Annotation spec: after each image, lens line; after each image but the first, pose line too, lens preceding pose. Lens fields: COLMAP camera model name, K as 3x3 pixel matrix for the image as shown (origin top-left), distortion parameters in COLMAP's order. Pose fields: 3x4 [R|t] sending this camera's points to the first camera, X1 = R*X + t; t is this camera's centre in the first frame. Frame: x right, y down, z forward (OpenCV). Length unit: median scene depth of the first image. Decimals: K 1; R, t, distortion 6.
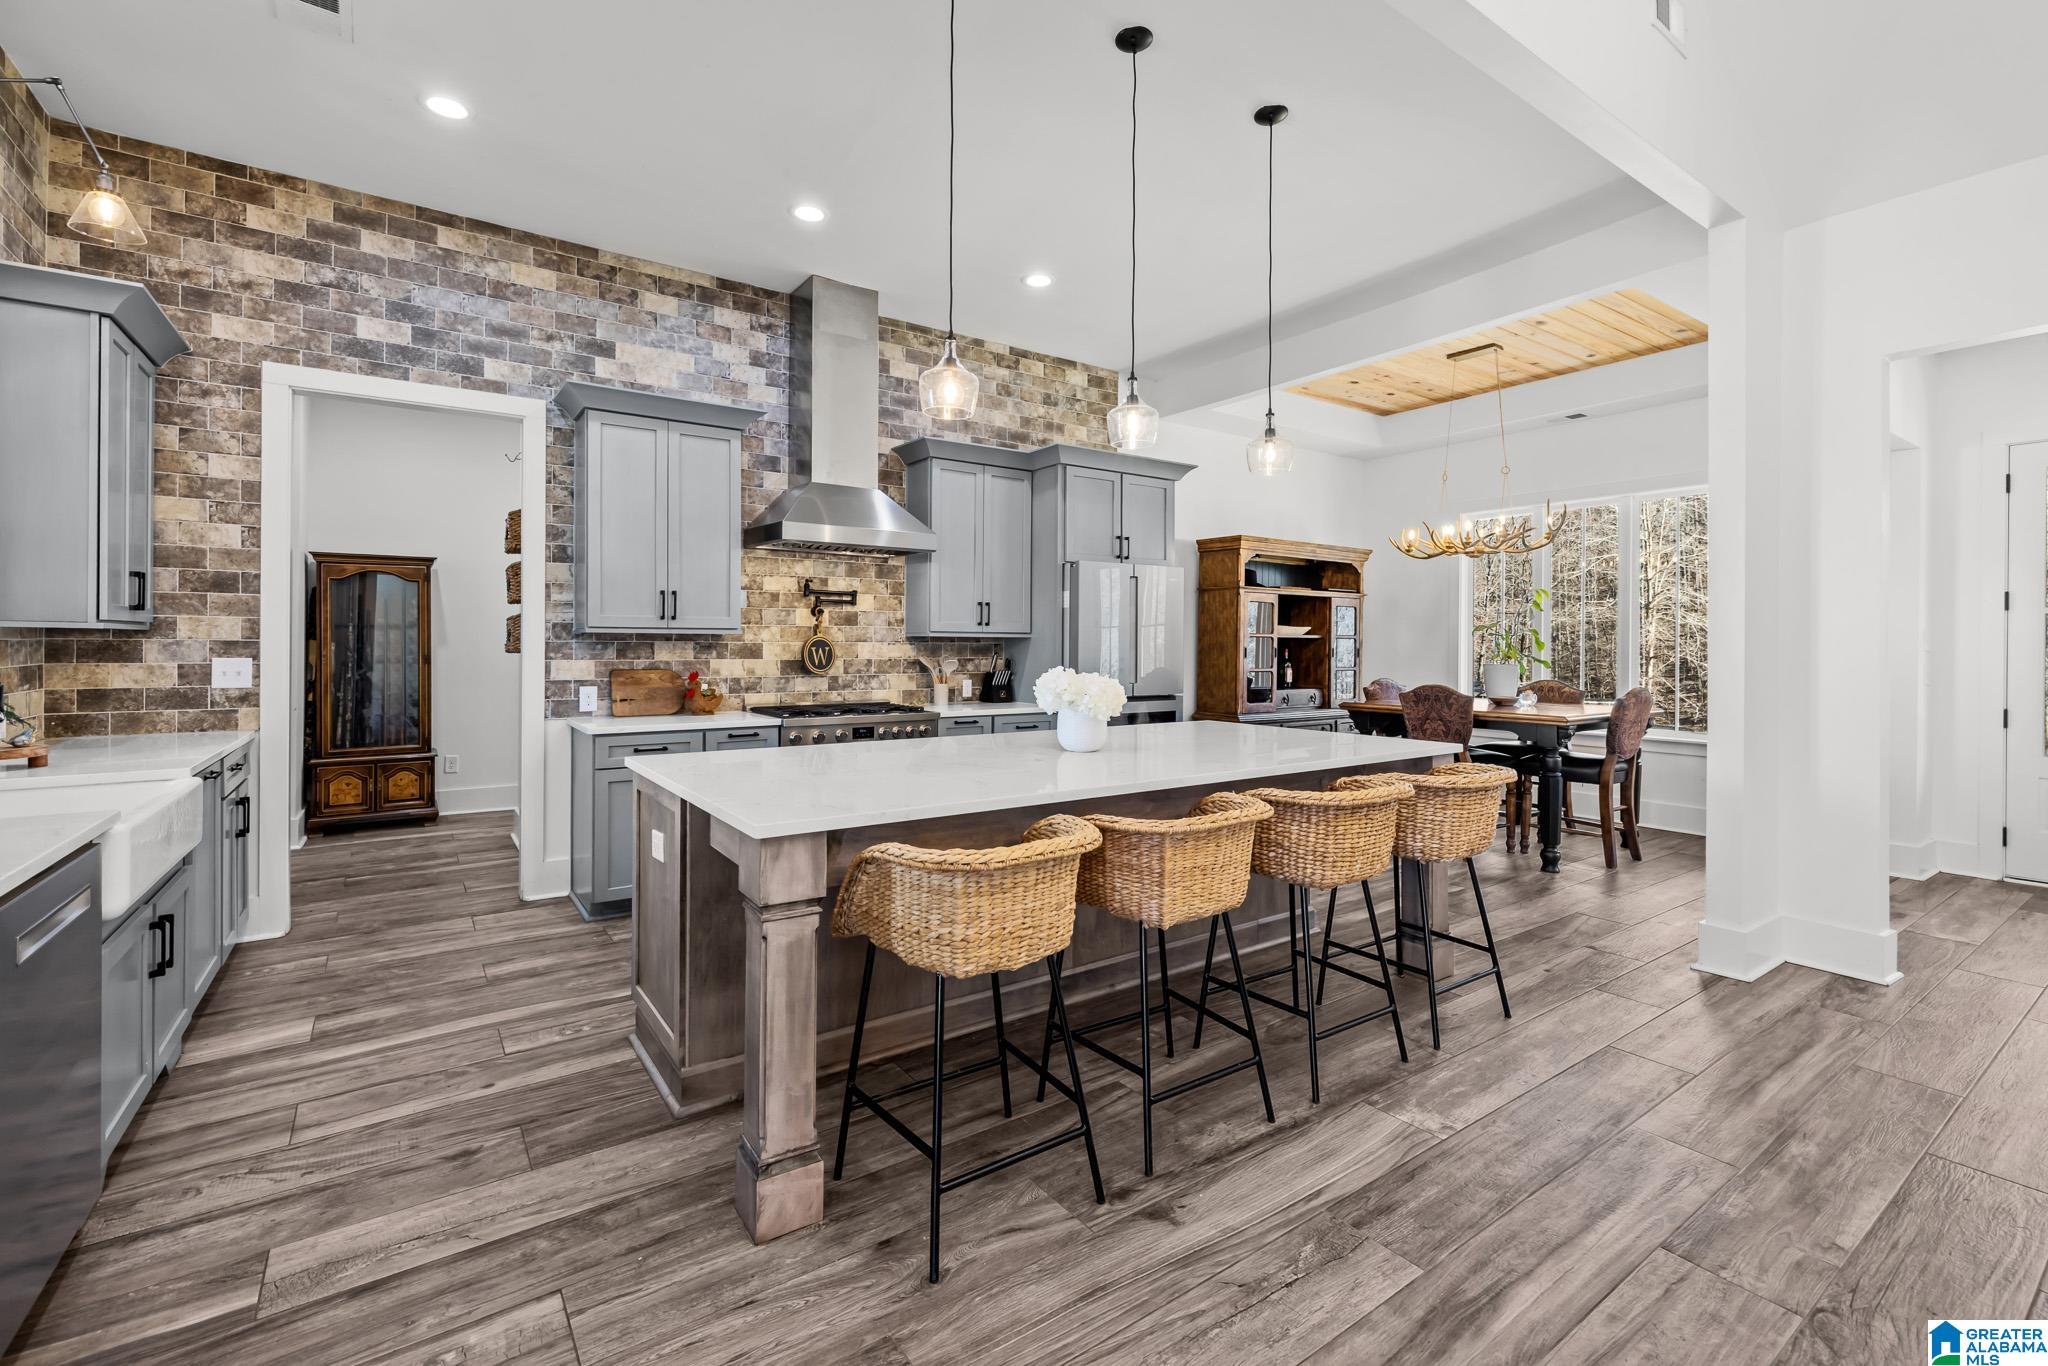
lens RADIAL K [[879.7, 0, 999.7], [0, 879.7, 640.6], [0, 0, 1]] dist [0.000980, 0.000663]
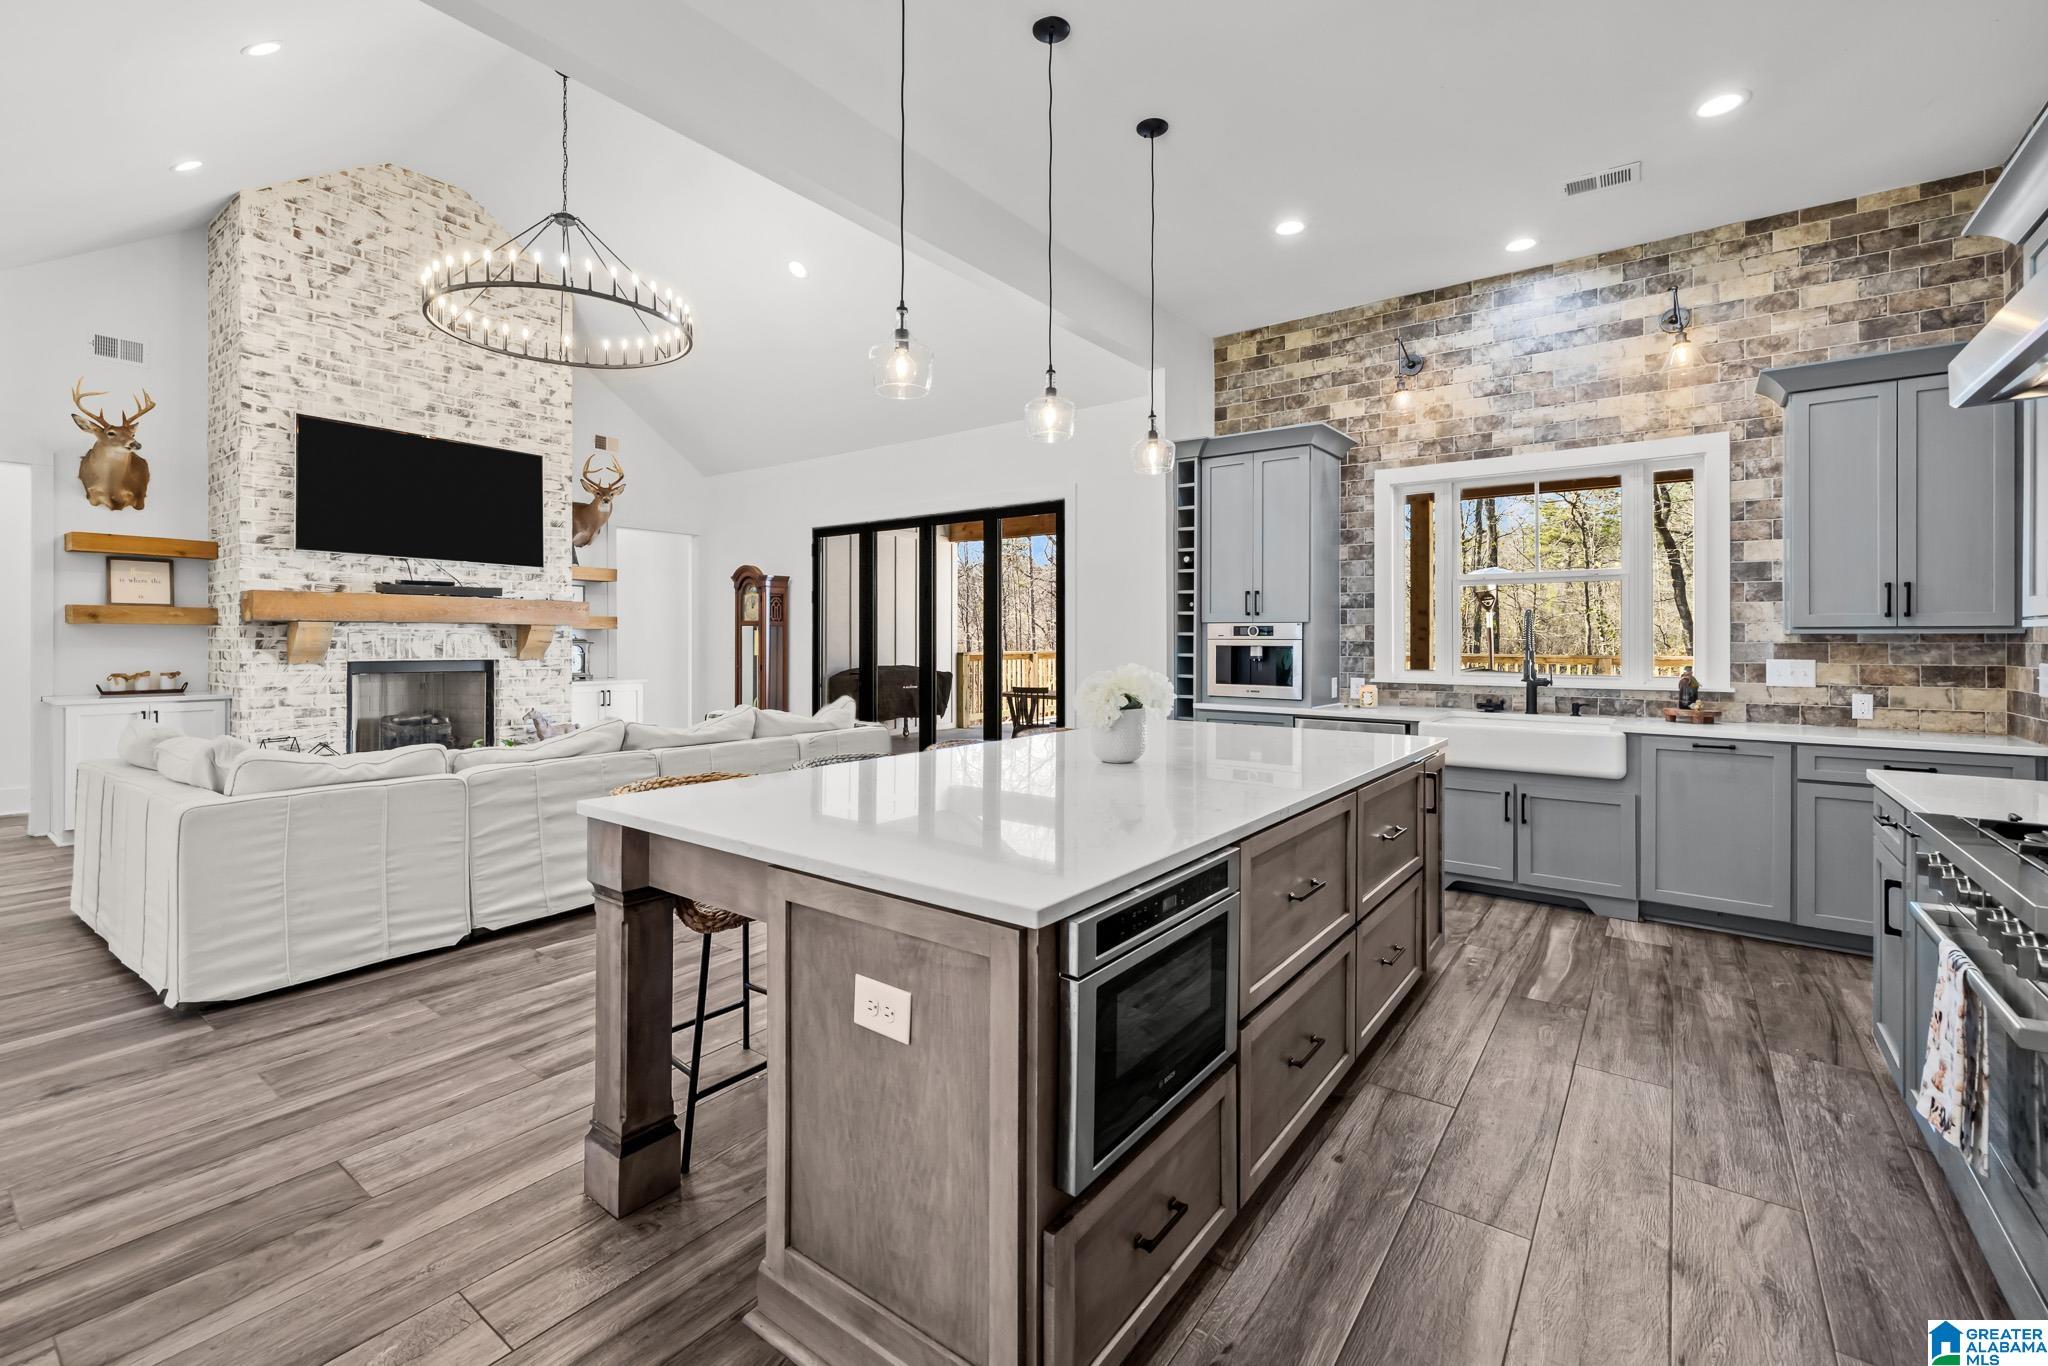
lens RADIAL K [[879.7, 0, 1007.6], [0, 879.7, 644.0], [0, 0, 1]] dist [0.000980, 0.000663]
pose [[-0.948281, -0.007116, -0.317353, 0.316923], [-0.007943, 0.999968, 0.001312, 0.005707], [0.317334, 0.003765, -0.948306, 1.195860]]
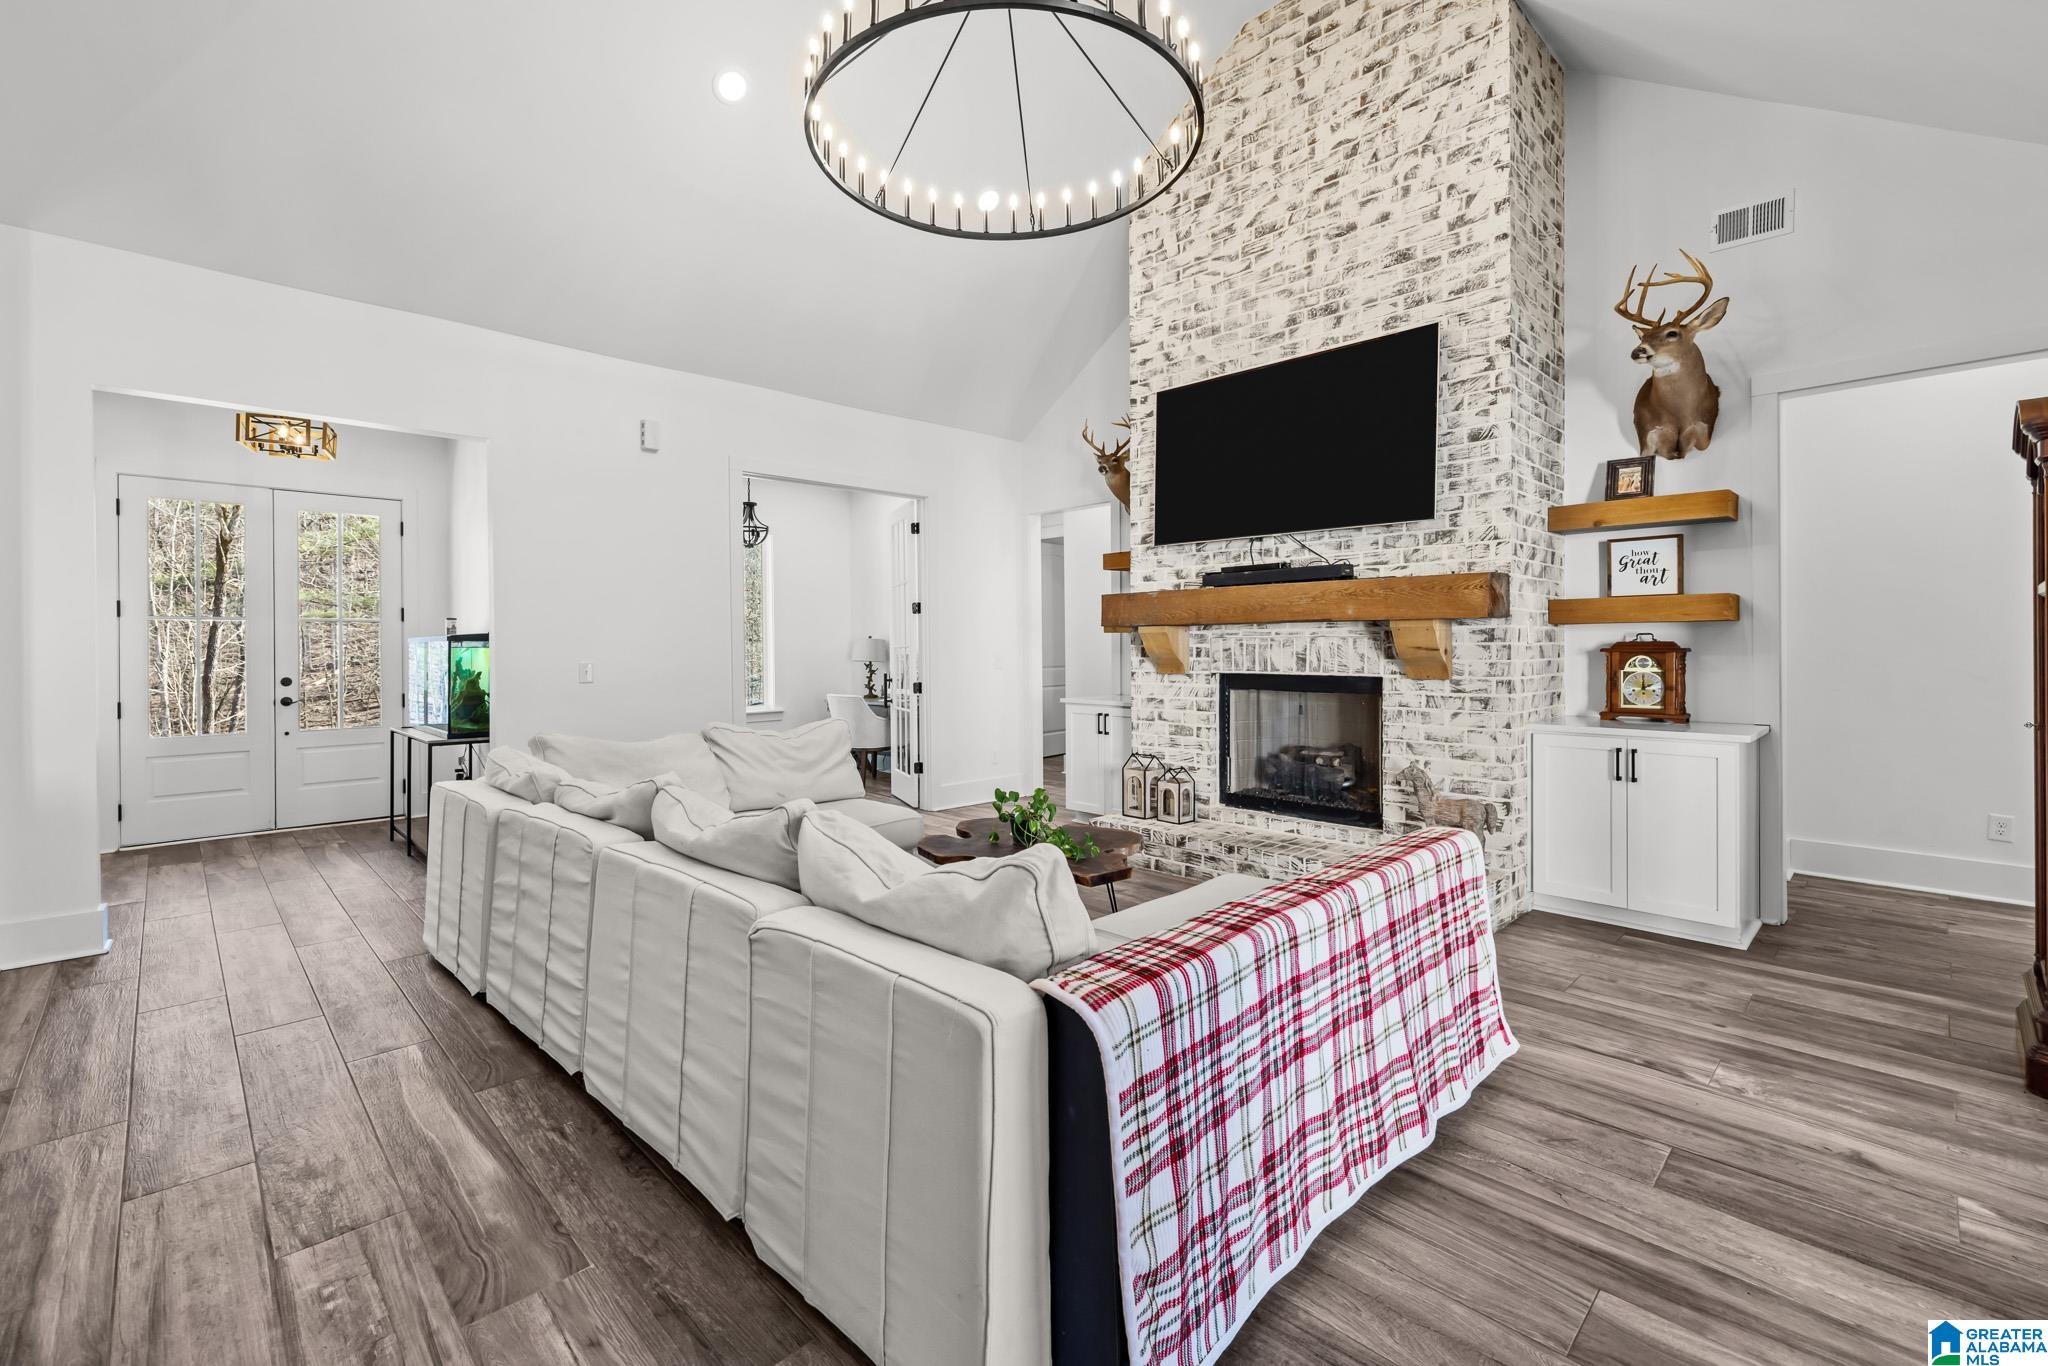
lens RADIAL K [[879.7, 0, 1016.3], [0, 879.7, 647.3], [0, 0, 1]] dist [0.000980, 0.000663]
pose [[-0.169857, -0.006031, 0.985450, -0.196133], [0.002652, 0.999975, 0.006577, 0.002044], [-0.985465, 0.003730, -0.169836, 0.034352]]
